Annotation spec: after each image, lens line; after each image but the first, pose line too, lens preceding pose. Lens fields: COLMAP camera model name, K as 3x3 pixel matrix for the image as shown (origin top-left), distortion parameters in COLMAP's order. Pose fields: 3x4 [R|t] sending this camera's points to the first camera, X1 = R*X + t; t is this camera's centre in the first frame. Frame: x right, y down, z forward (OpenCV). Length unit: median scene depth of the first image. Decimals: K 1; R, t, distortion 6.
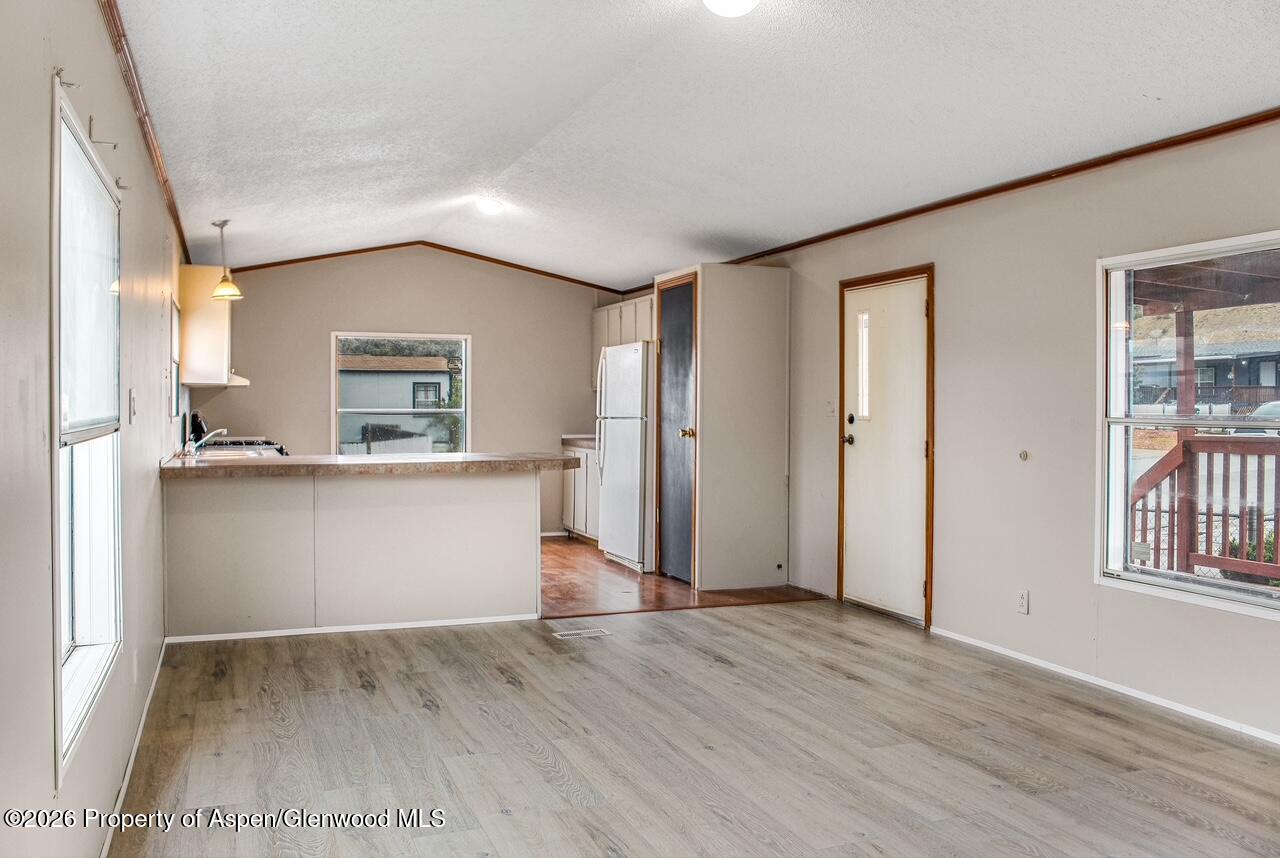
lens RADIAL K [[1102.4, 0, 639.0], [0, 1102.4, 426.0], [0, 0, 1]] dist [-0.013648, -0.001971]
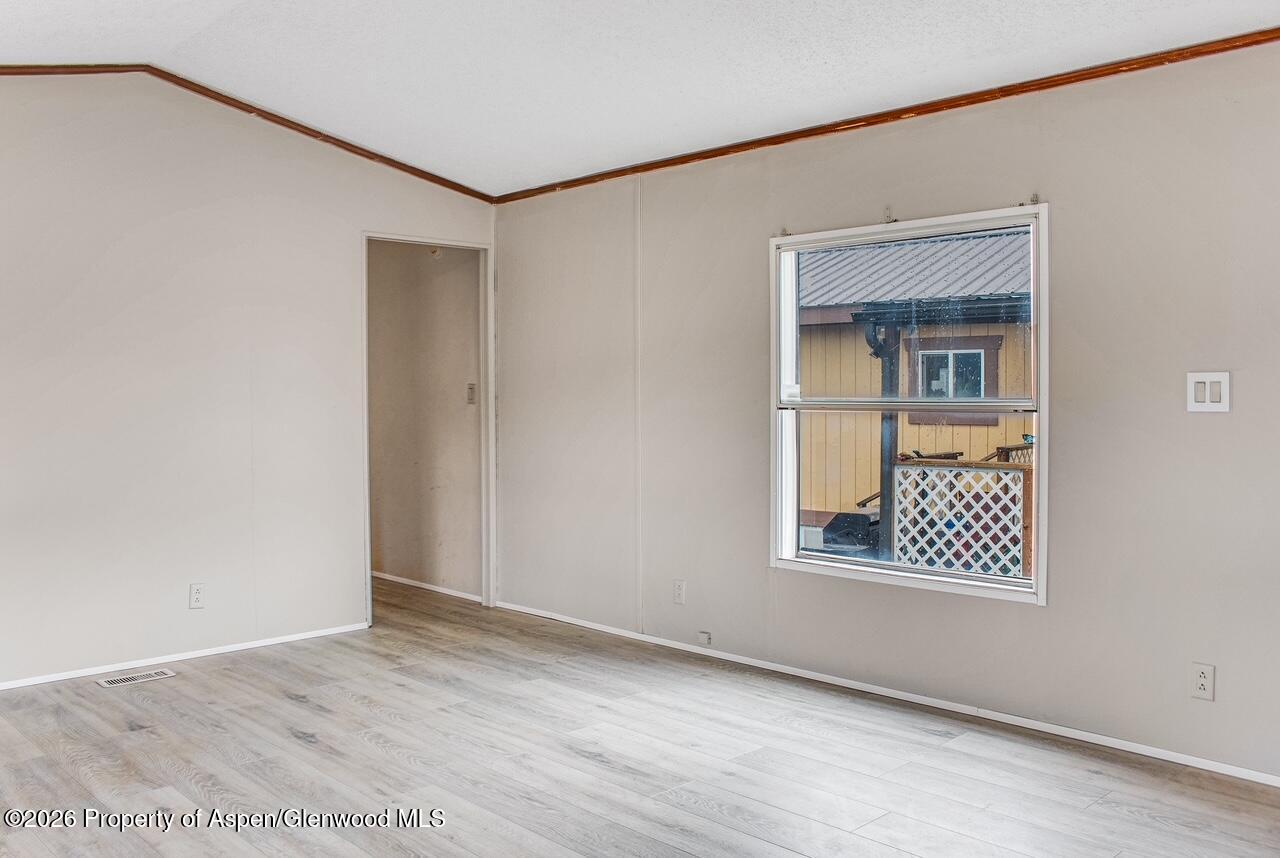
lens RADIAL K [[1102.4, 0, 639.7], [0, 1102.4, 425.7], [0, 0, 1]] dist [-0.013648, -0.001971]
pose [[-0.925404, 0.015886, -0.378648, 0.358504], [-0.004705, 0.998562, 0.053394, -0.043137], [0.378952, 0.051193, -0.923999, 1.936730]]
